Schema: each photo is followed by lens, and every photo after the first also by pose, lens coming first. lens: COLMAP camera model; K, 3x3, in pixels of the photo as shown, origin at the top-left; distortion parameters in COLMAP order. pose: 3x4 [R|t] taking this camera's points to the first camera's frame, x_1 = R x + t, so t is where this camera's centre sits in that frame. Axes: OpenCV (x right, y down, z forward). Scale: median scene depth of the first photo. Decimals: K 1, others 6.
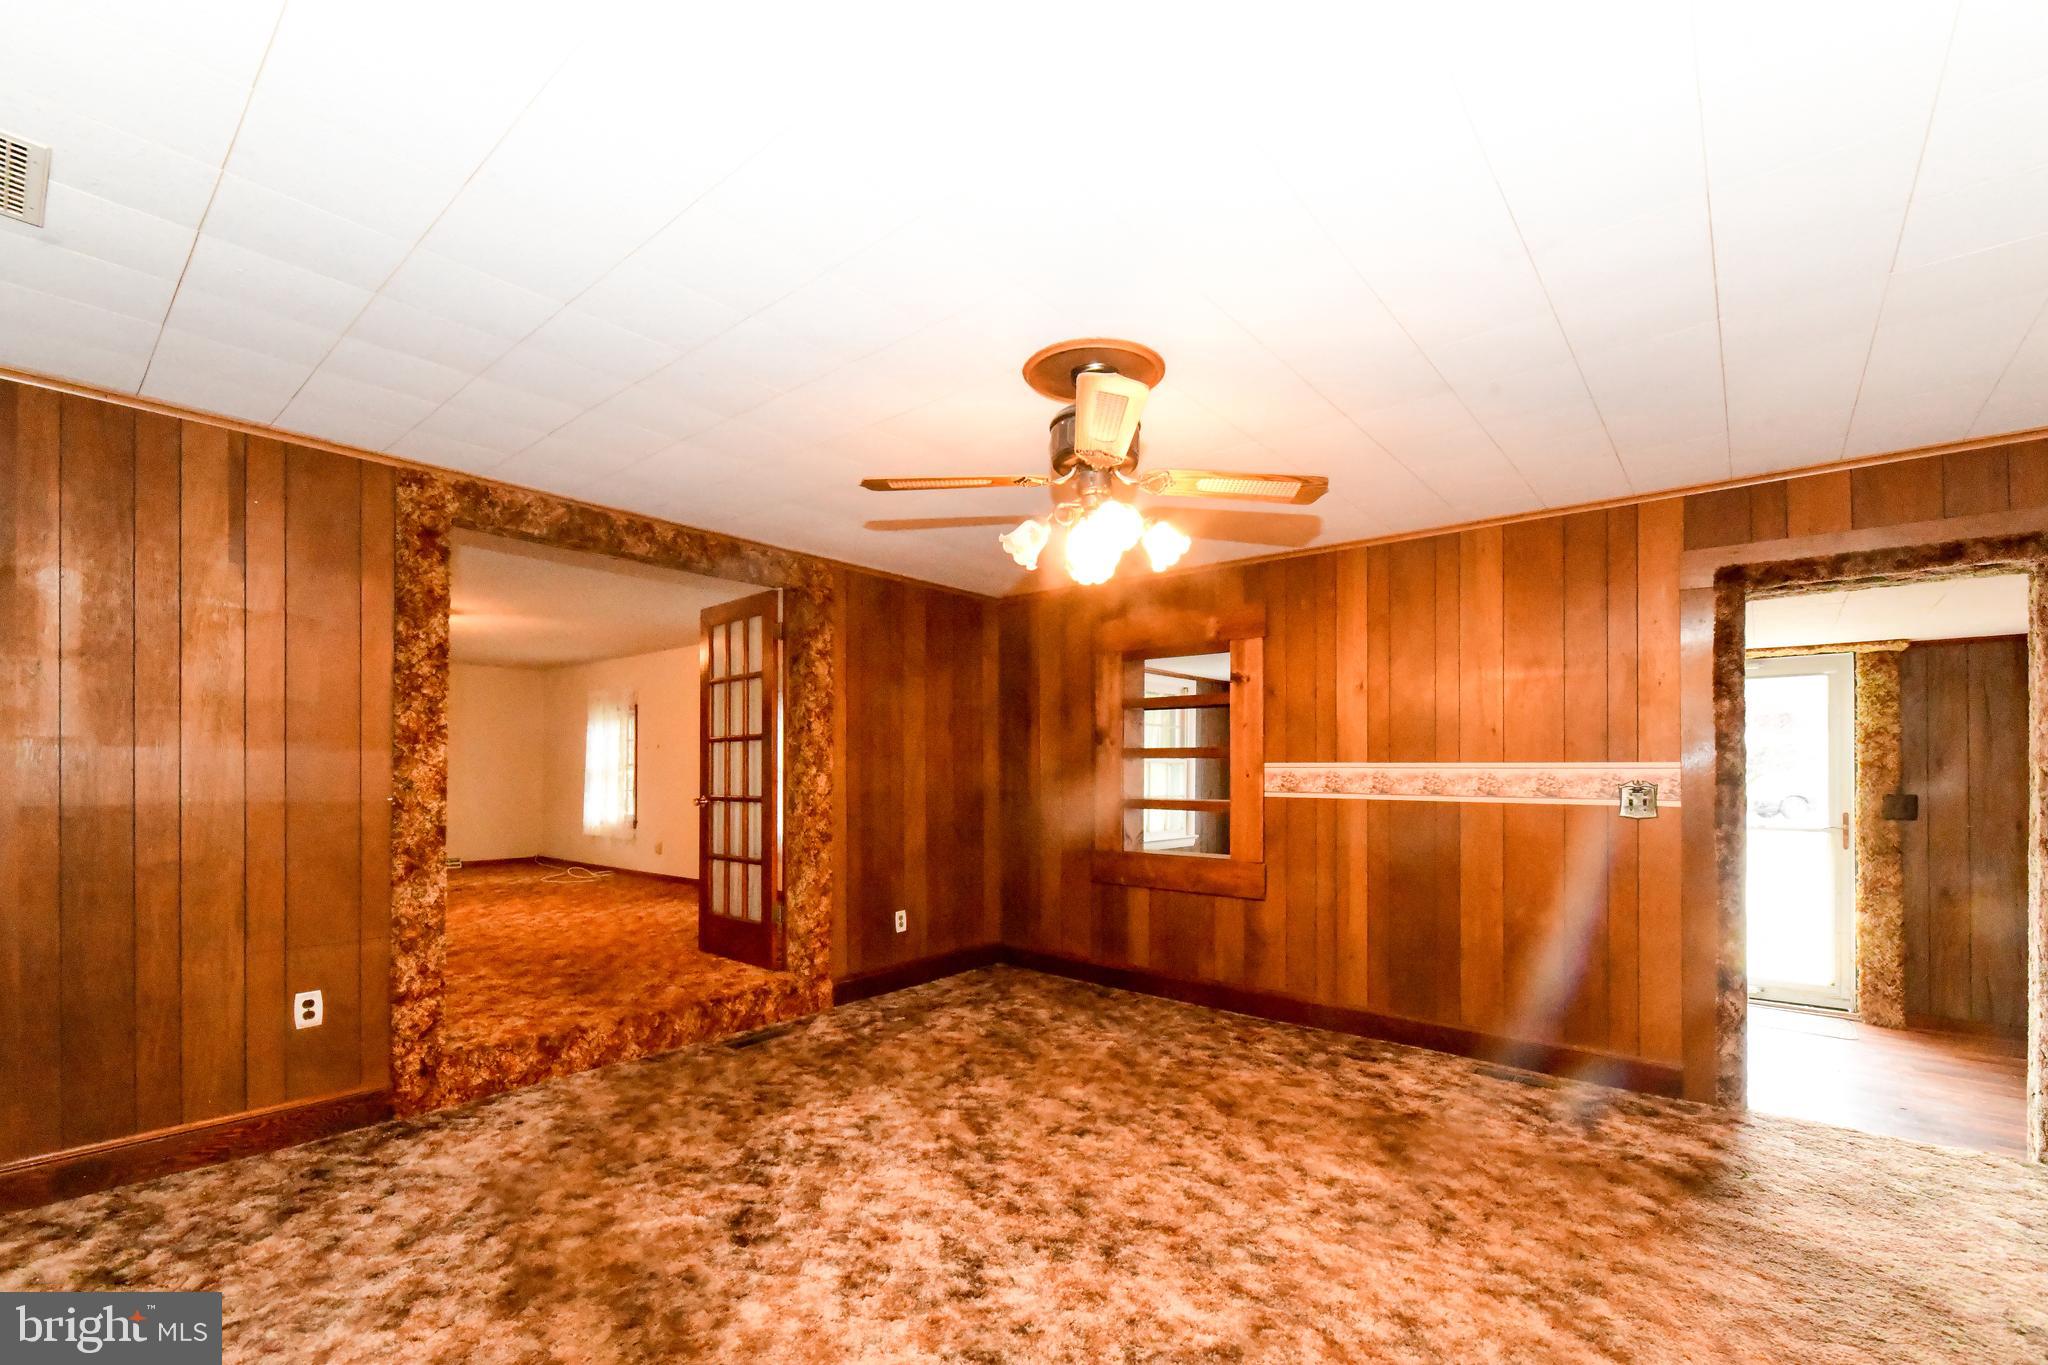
lens RADIAL K [[868.9, 0, 1040.1], [0, 868.9, 765.2], [0, 0, 1]] dist [0.001557, -0.004488]
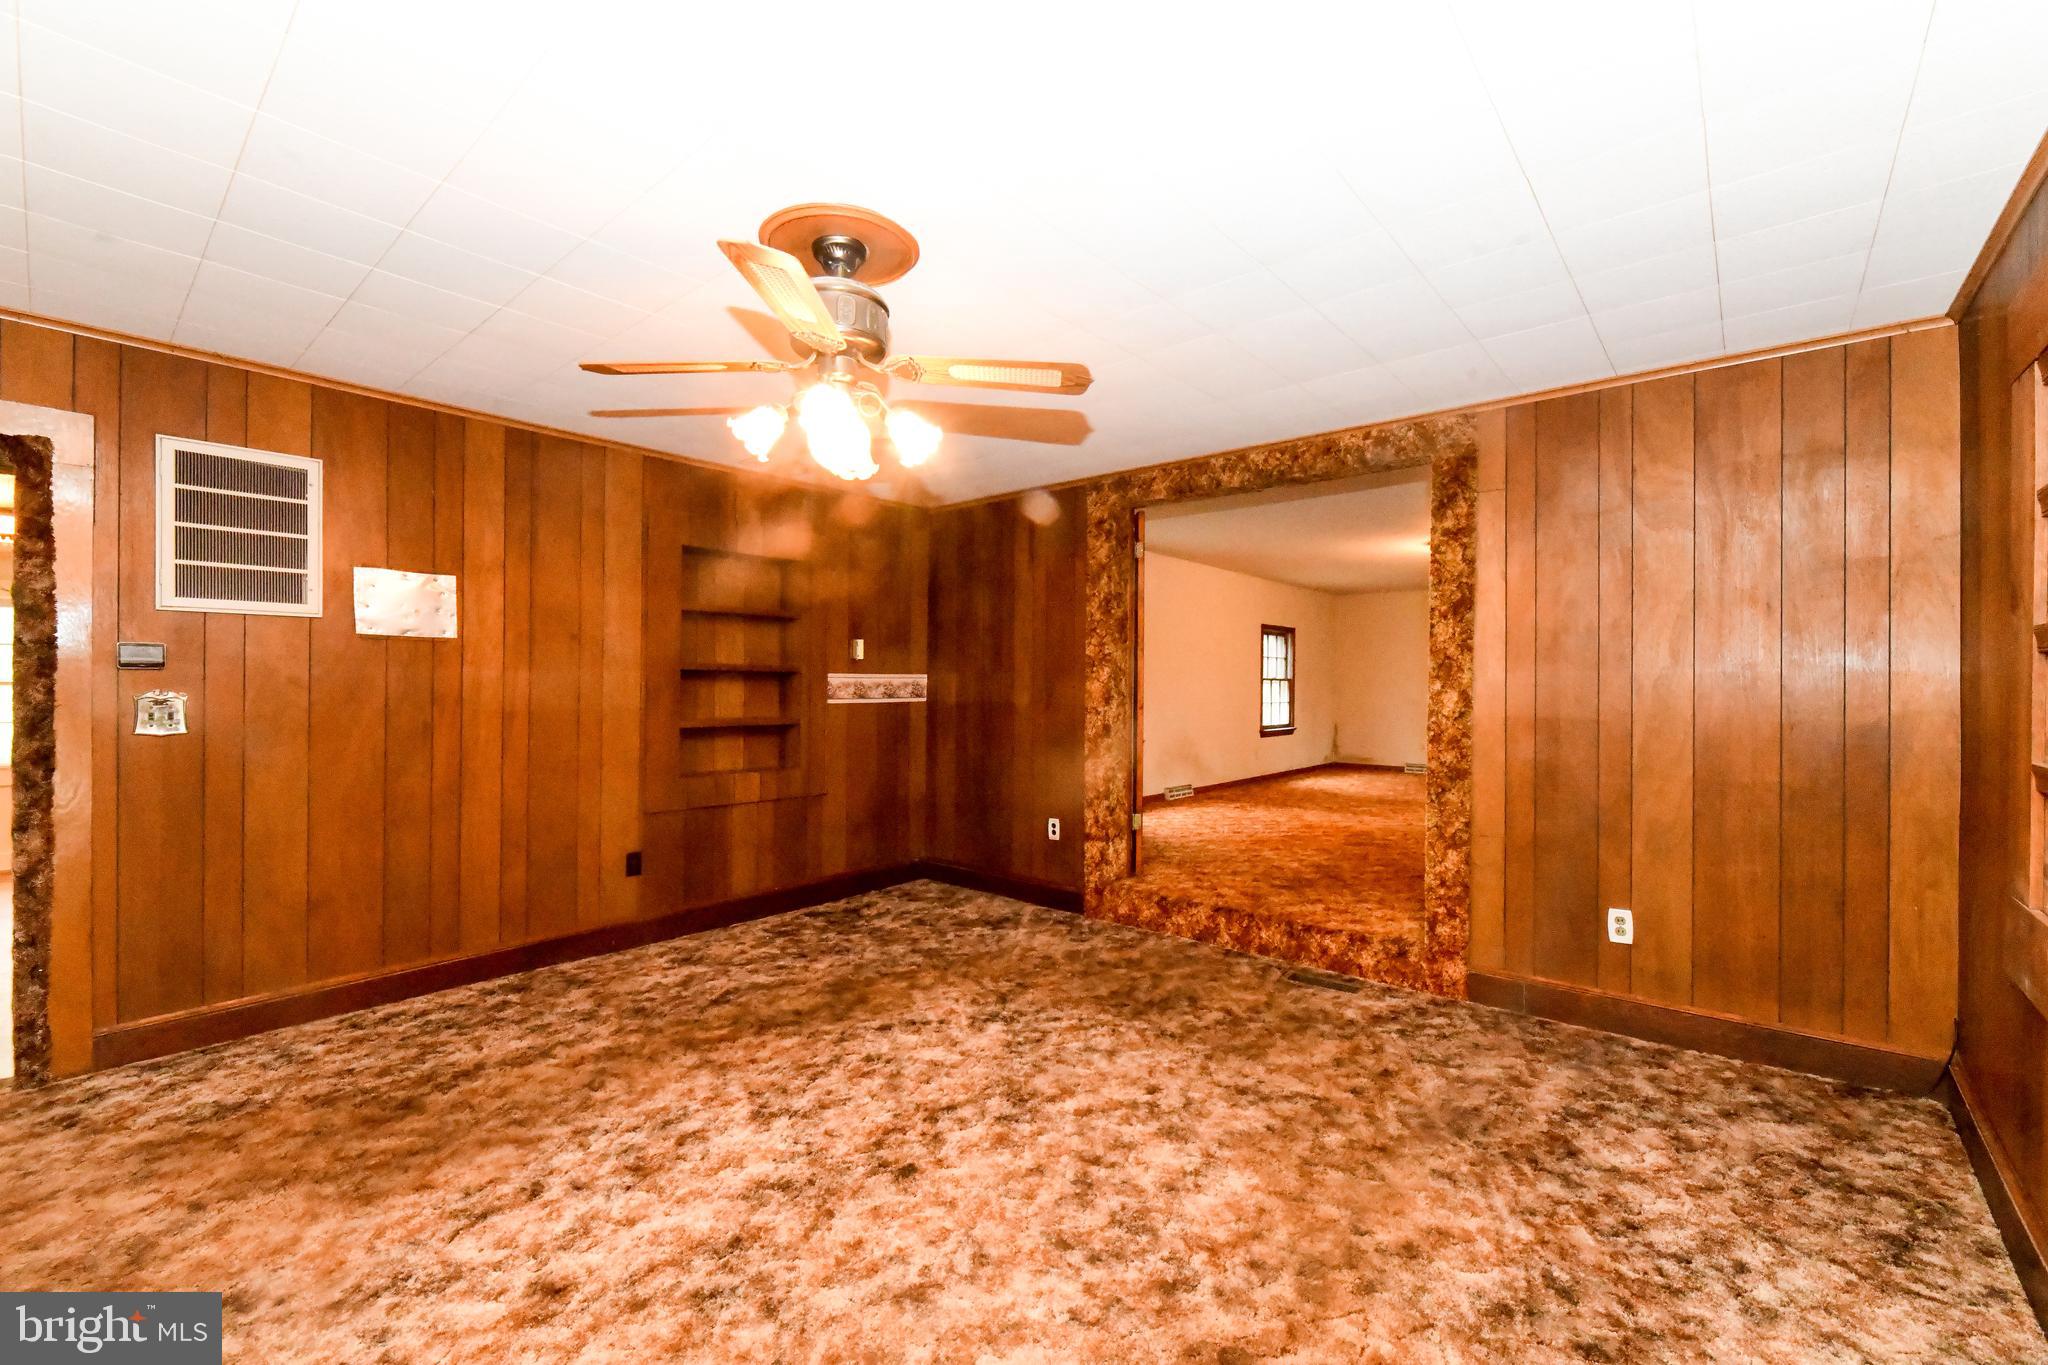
lens RADIAL K [[832.7, 0, 1024.0], [0, 832.7, 682.5], [0, 0, 1]] dist [-0.001438, -0.000222]
pose [[-0.017074, -0.004413, -0.999844, 0.774474], [0.003296, 0.999985, -0.004470, 0.008466], [0.999849, -0.003372, -0.017059, 1.000124]]
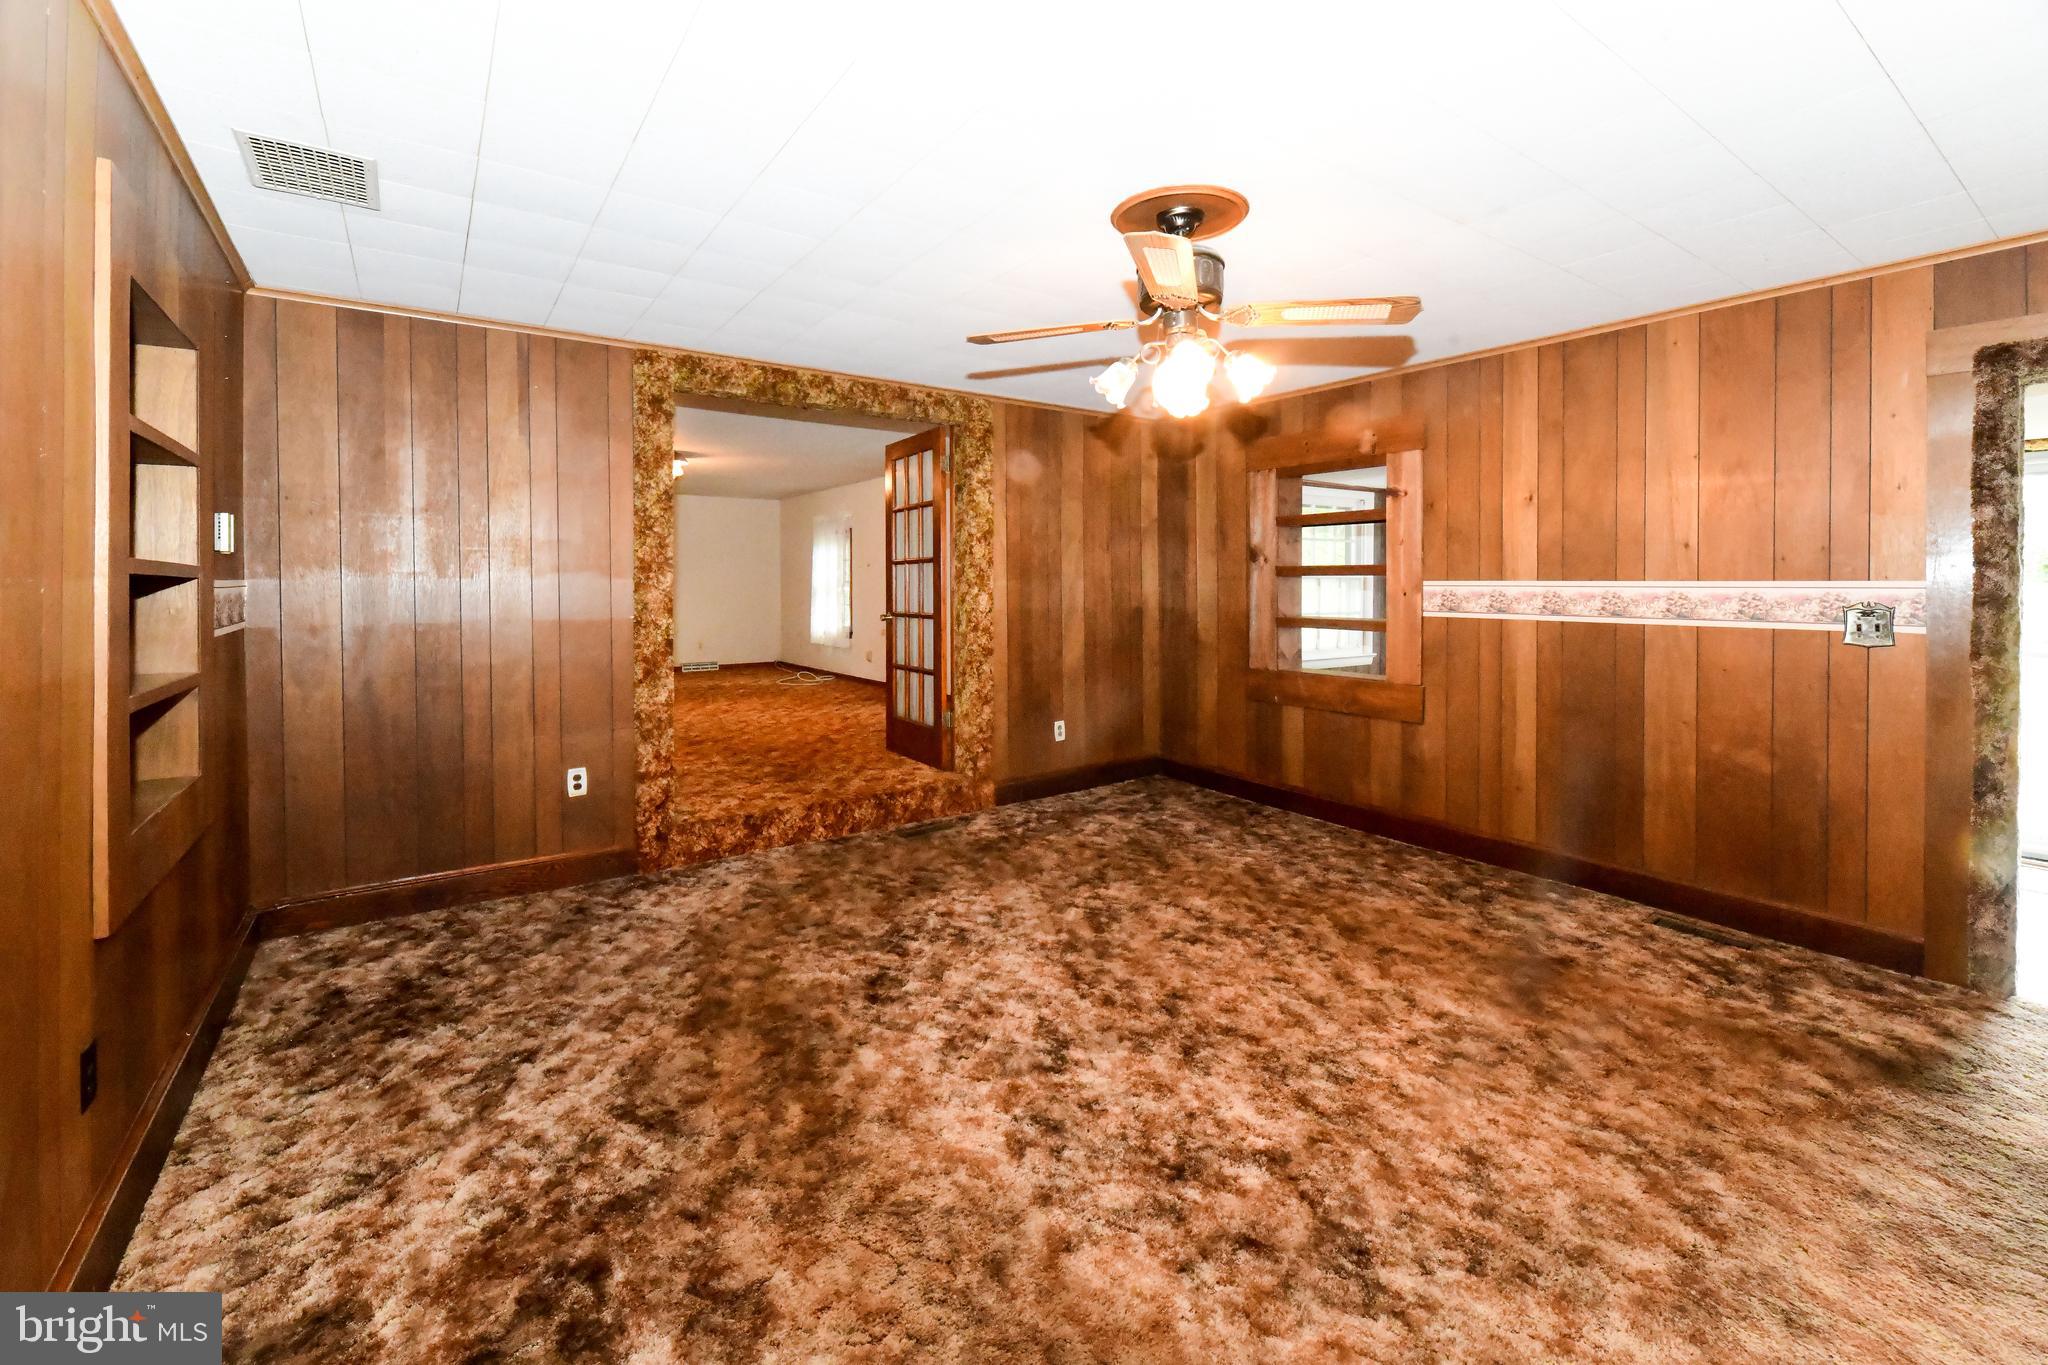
lens RADIAL K [[858.4, 0, 1021.4], [0, 858.4, 589.1], [0, 0, 1]] dist [0.002727, -0.002994]
pose [[0.964599, -0.003339, -0.263701, 0.125505], [0.007255, 0.999877, 0.013879, -0.015611], [0.263622, -0.015301, 0.964505, -0.044120]]
